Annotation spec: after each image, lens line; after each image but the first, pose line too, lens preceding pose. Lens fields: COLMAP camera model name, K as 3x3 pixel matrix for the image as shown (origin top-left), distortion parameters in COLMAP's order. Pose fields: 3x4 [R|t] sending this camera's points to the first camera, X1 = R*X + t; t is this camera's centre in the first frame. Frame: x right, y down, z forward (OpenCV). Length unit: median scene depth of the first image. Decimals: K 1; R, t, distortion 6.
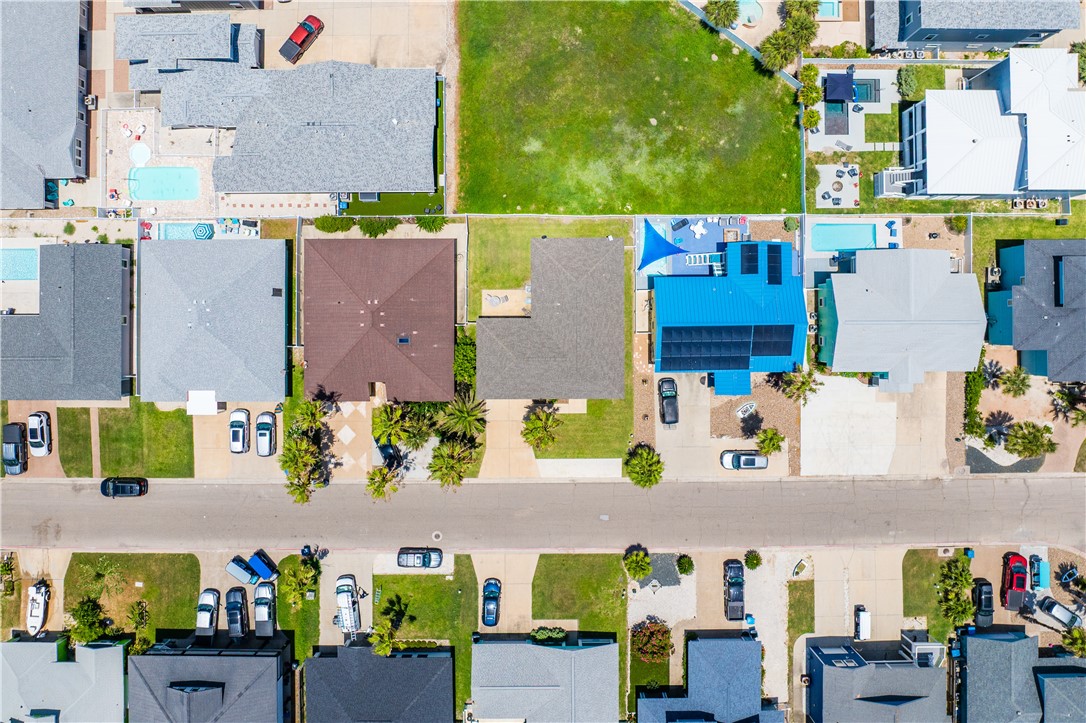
lens RADIAL K [[785.6, 0, 564.0], [0, 785.6, 360.5], [0, 0, 1]] dist [-0.027640, -0.001344]
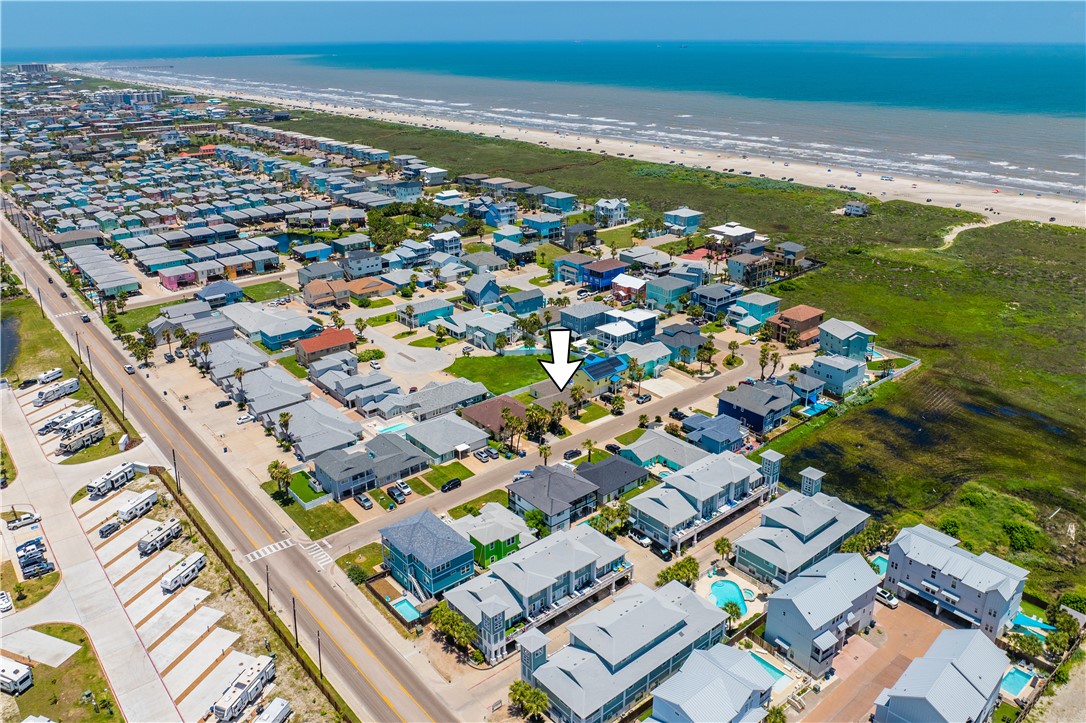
lens RADIAL K [[785.6, 0, 564.0], [0, 785.6, 360.5], [0, 0, 1]] dist [-0.027640, -0.001344]
pose [[0.755869, -0.254525, 0.603223, -1.531837], [0.654721, 0.295944, -0.695527, 1.744655], [-0.001491, 0.920670, 0.390338, -0.149584]]
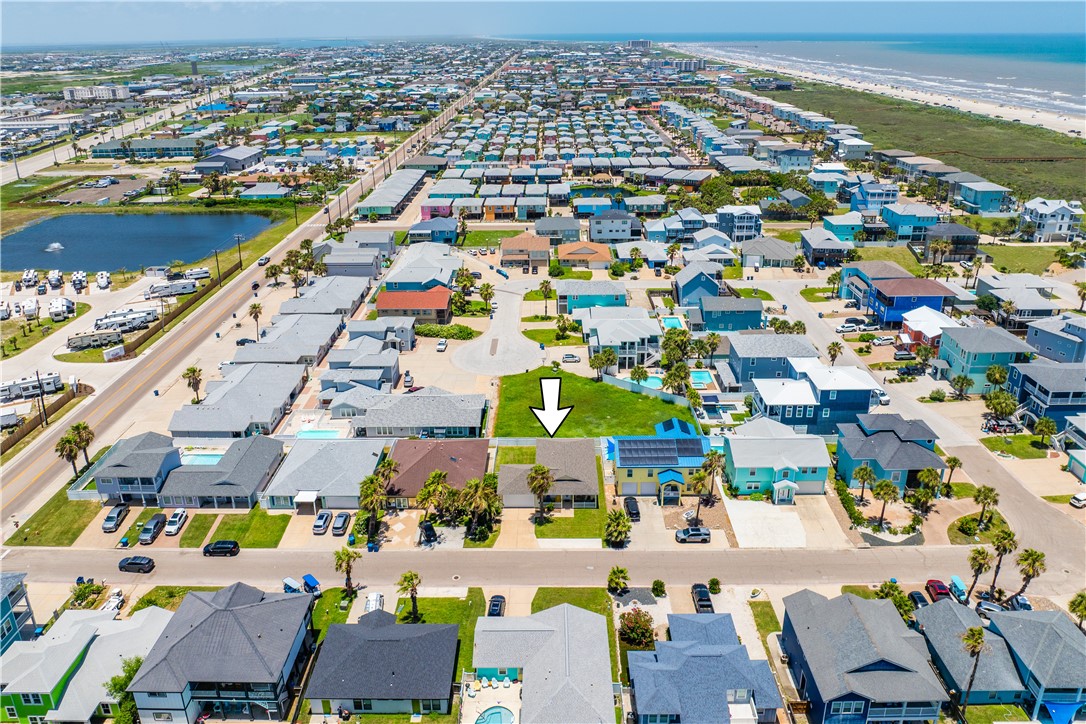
lens RADIAL K [[785.9, 0, 542.8], [0, 785.9, 315.7], [0, 0, 1]] dist [-0.038992, -0.001097]
pose [[0.999839, -0.010206, -0.014767, -0.002227], [-0.010240, 0.351411, -0.936165, 1.241637], [0.014744, 0.936166, 0.351250, 0.178218]]
